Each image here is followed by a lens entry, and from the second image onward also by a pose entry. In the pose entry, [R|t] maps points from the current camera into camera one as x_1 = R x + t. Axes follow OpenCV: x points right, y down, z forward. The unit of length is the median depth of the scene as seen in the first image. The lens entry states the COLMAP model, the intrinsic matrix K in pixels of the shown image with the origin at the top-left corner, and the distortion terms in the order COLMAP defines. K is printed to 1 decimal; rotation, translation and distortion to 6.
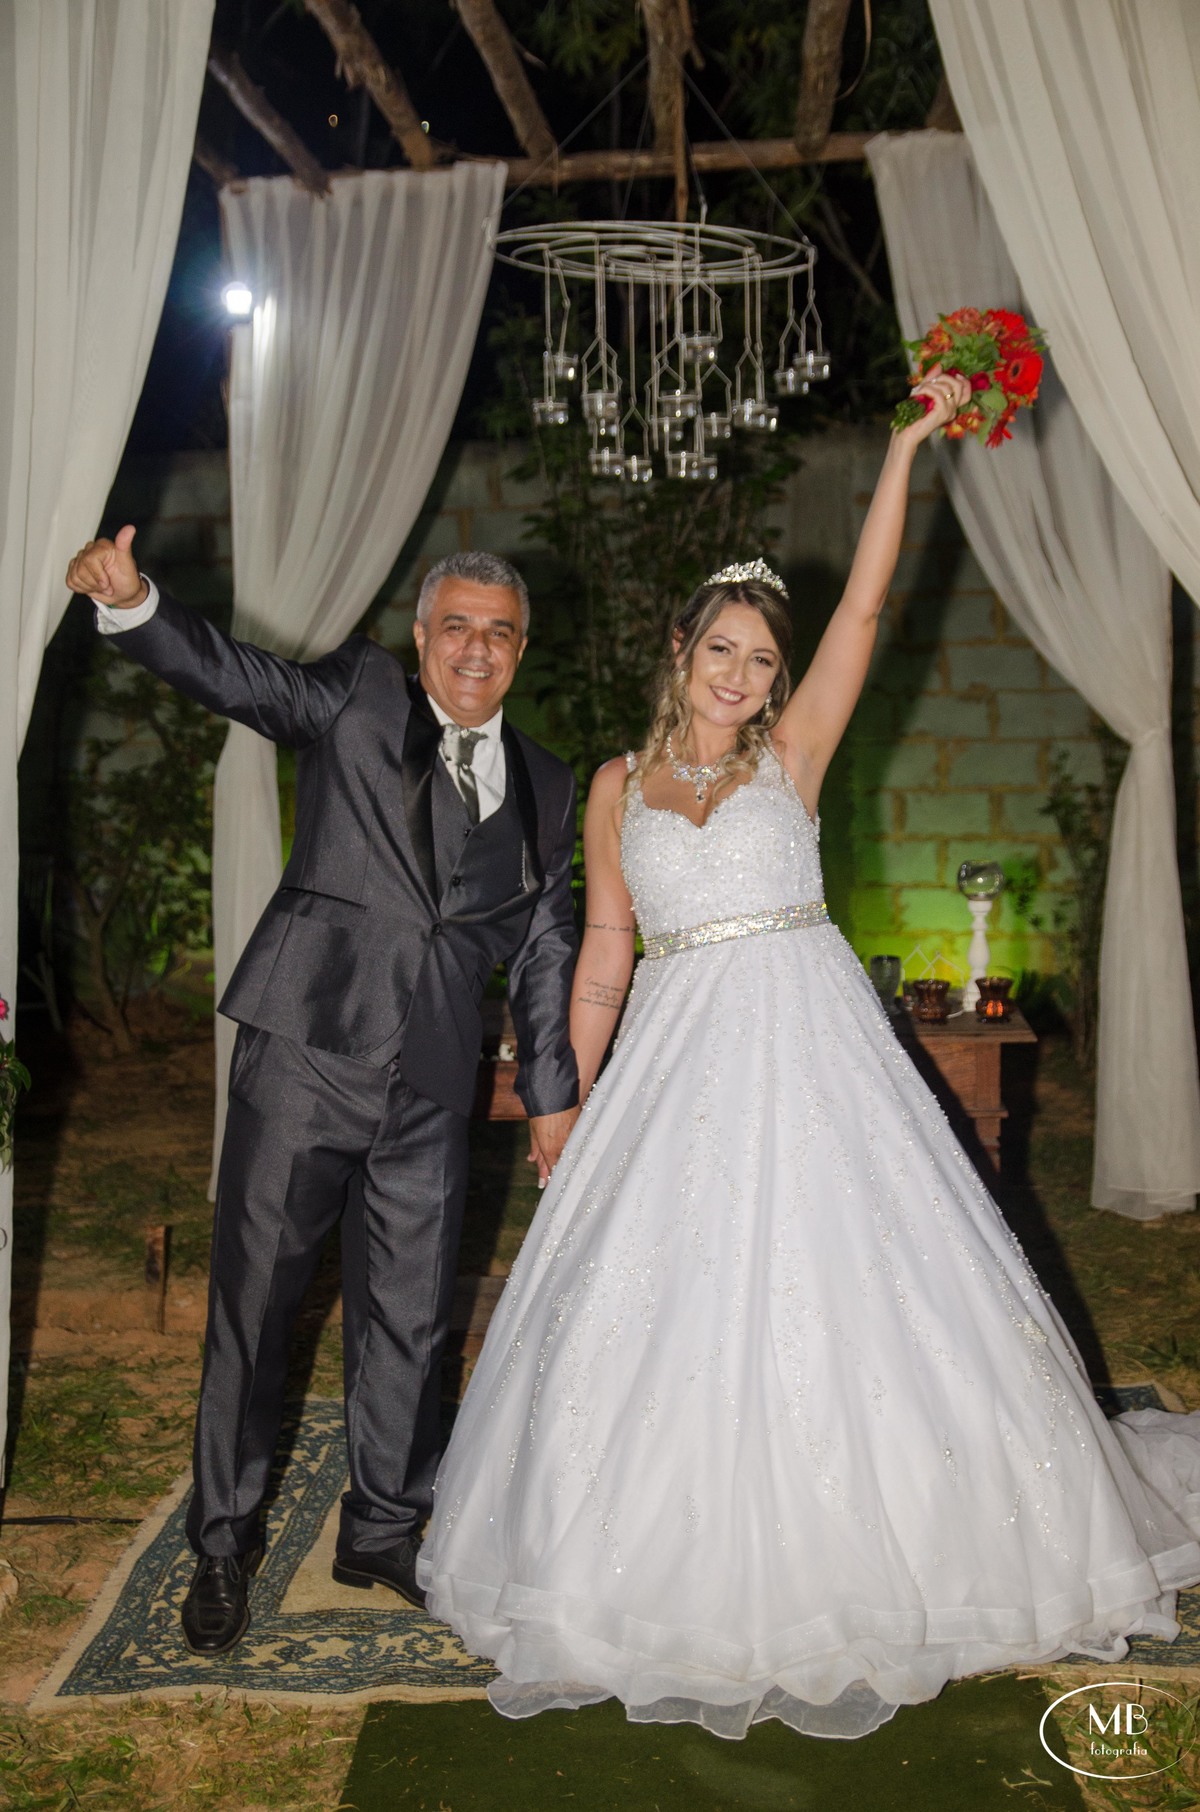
lens RADIAL K [[2276.9, 0, 600.0], [0, 2276.9, 906.0], [0, 0, 1]] dist [0.016375, 0.109840]
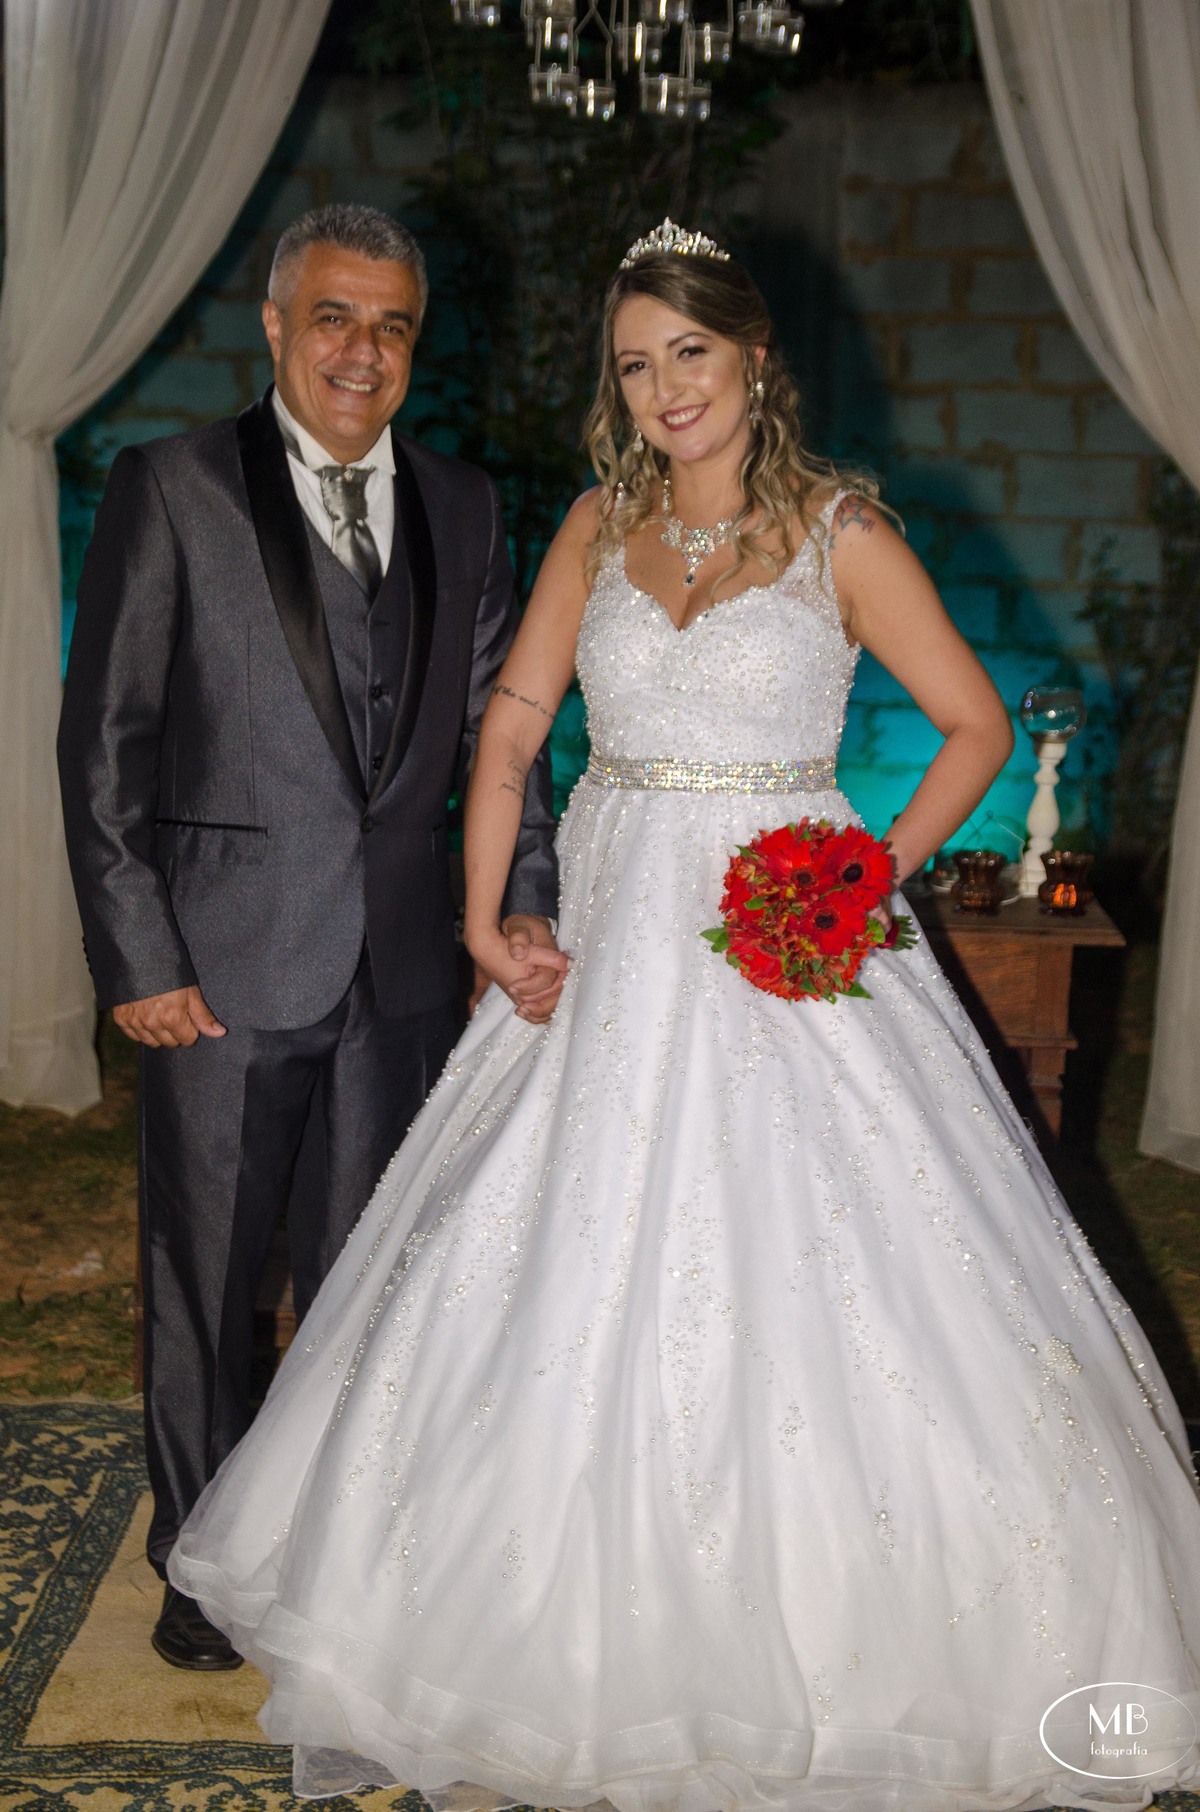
lens RADIAL K [[2857.3, 0, 600.0], [0, 2857.3, 906.0], [0, 0, 1]] dist [0.035272, 0.309952]
pose [[0.997684, 0.043342, 0.052421, -0.016910], [-0.046868, 0.996583, 0.068010, -0.005235], [-0.049294, -0.070309, 0.996307, 0.102648]]
